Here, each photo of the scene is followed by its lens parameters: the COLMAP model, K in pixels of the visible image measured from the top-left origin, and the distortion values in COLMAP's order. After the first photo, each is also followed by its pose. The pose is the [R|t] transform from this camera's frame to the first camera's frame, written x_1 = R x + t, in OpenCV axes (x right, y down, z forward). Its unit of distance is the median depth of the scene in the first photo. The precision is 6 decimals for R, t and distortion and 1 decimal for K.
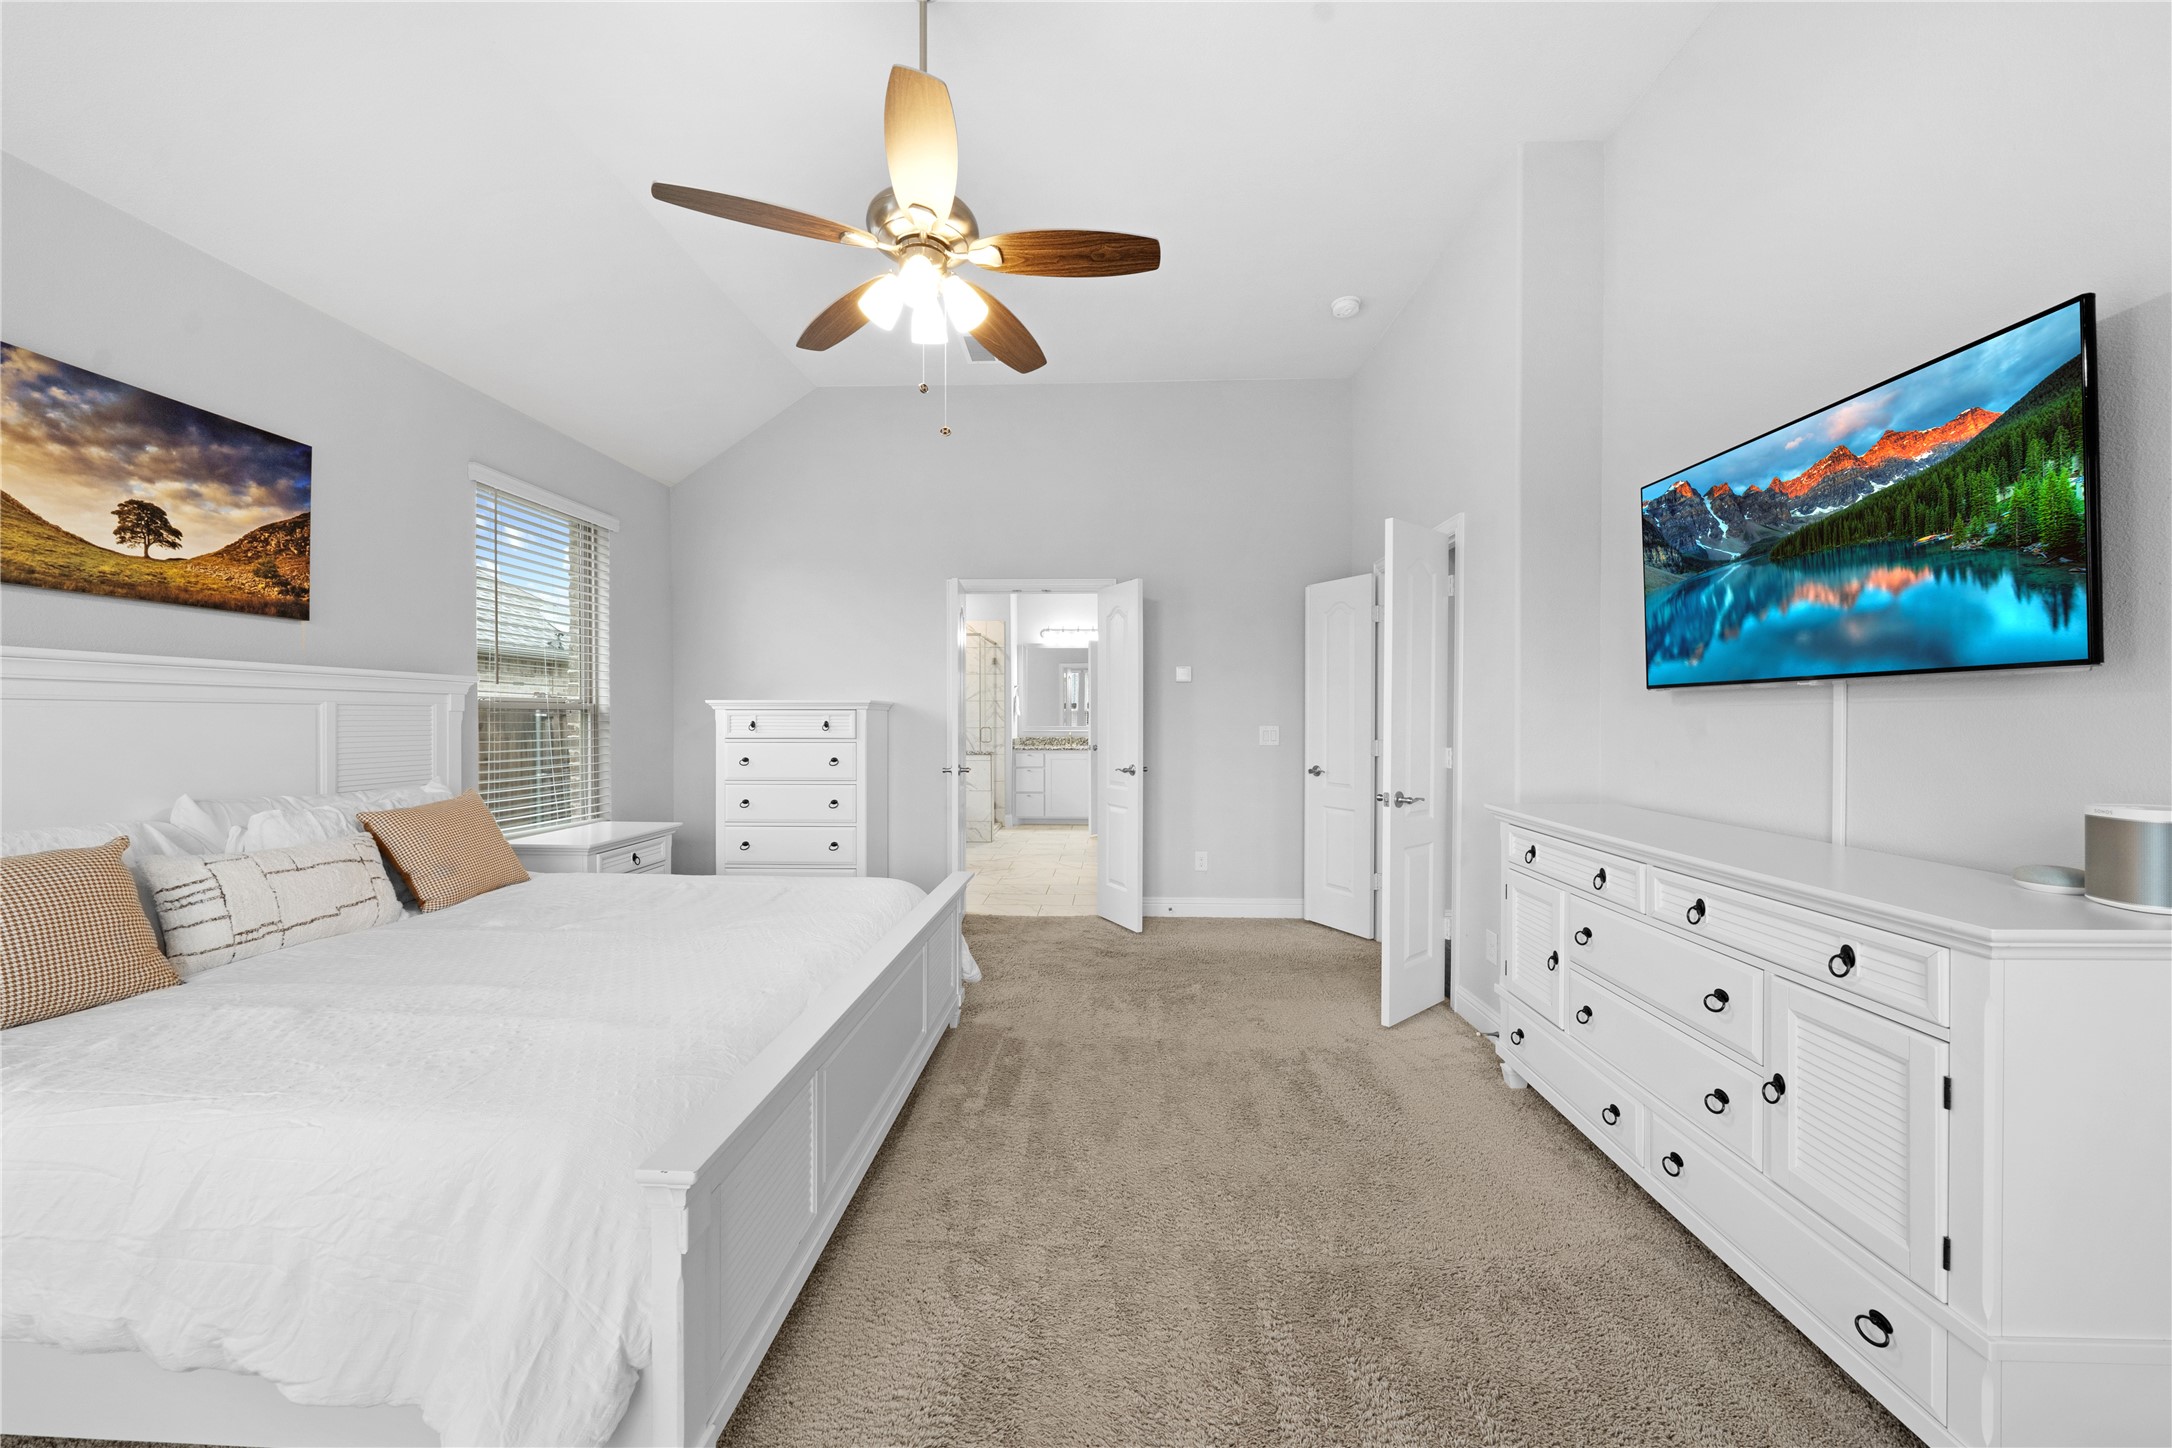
lens RADIAL K [[736.5, 0, 1095.8], [0, 736.5, 711.4], [0, 0, 1]] dist [-0.011169, -0.000614]
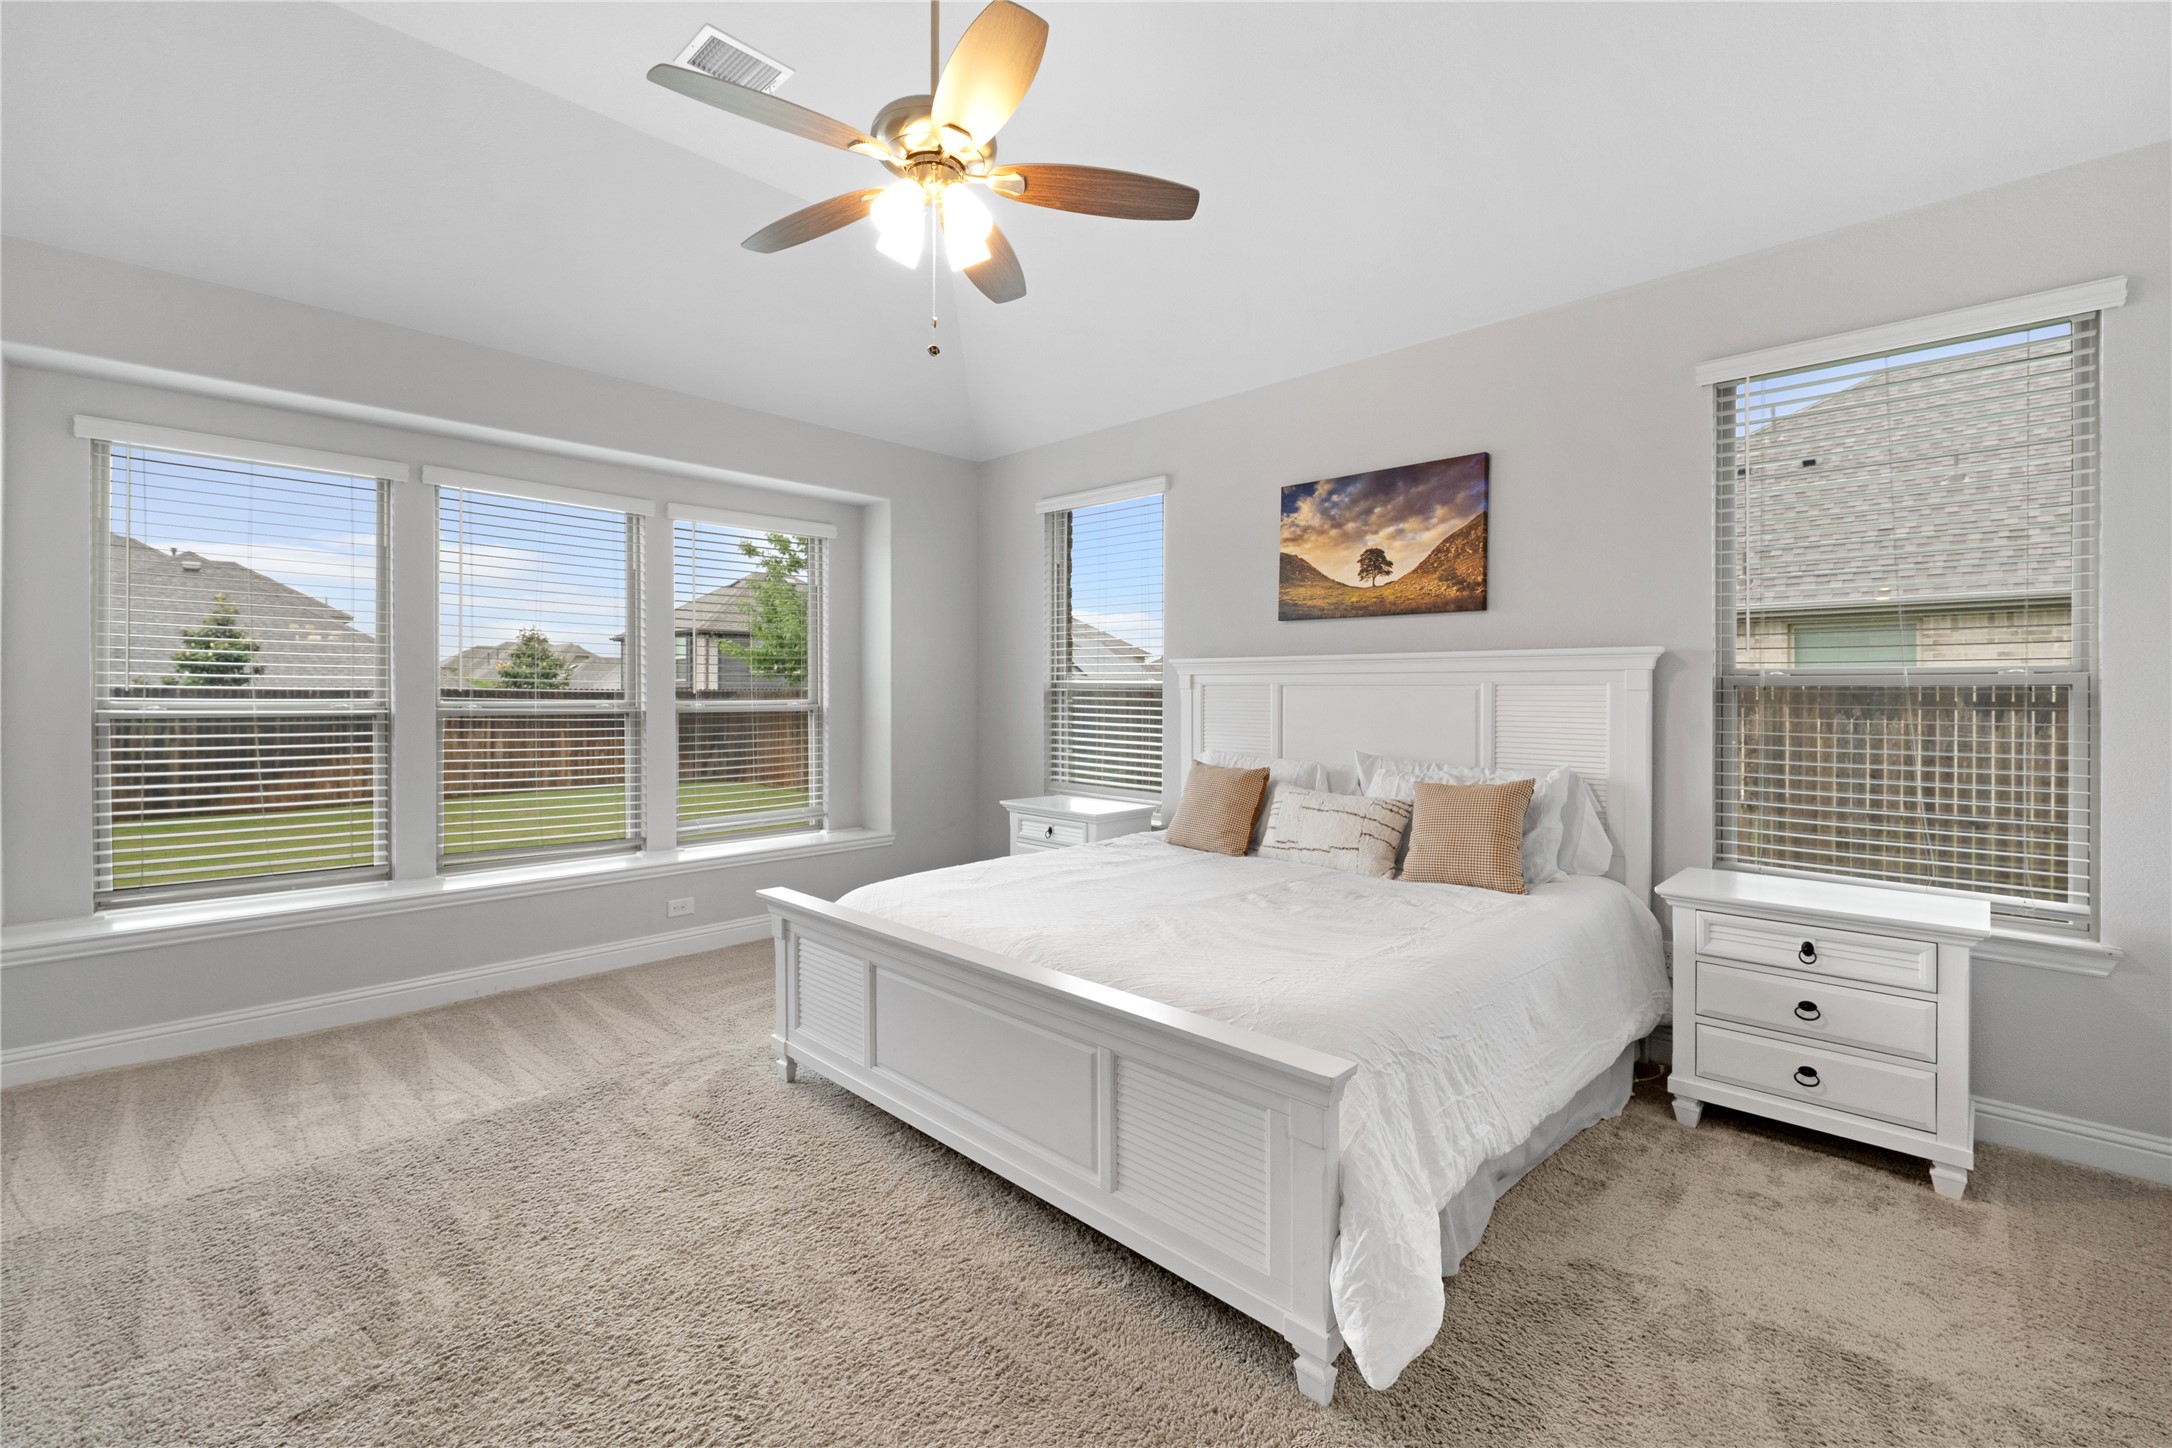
lens RADIAL K [[951.7, 0, 1089.9], [0, 951.7, 706.0], [0, 0, 1]] dist [-0.002891, -0.000307]
pose [[-0.679156, -0.004351, -0.733981, 0.439094], [-0.006750, 0.999977, 0.000318, 0.028184], [0.733963, 0.005170, -0.679169, 1.738659]]
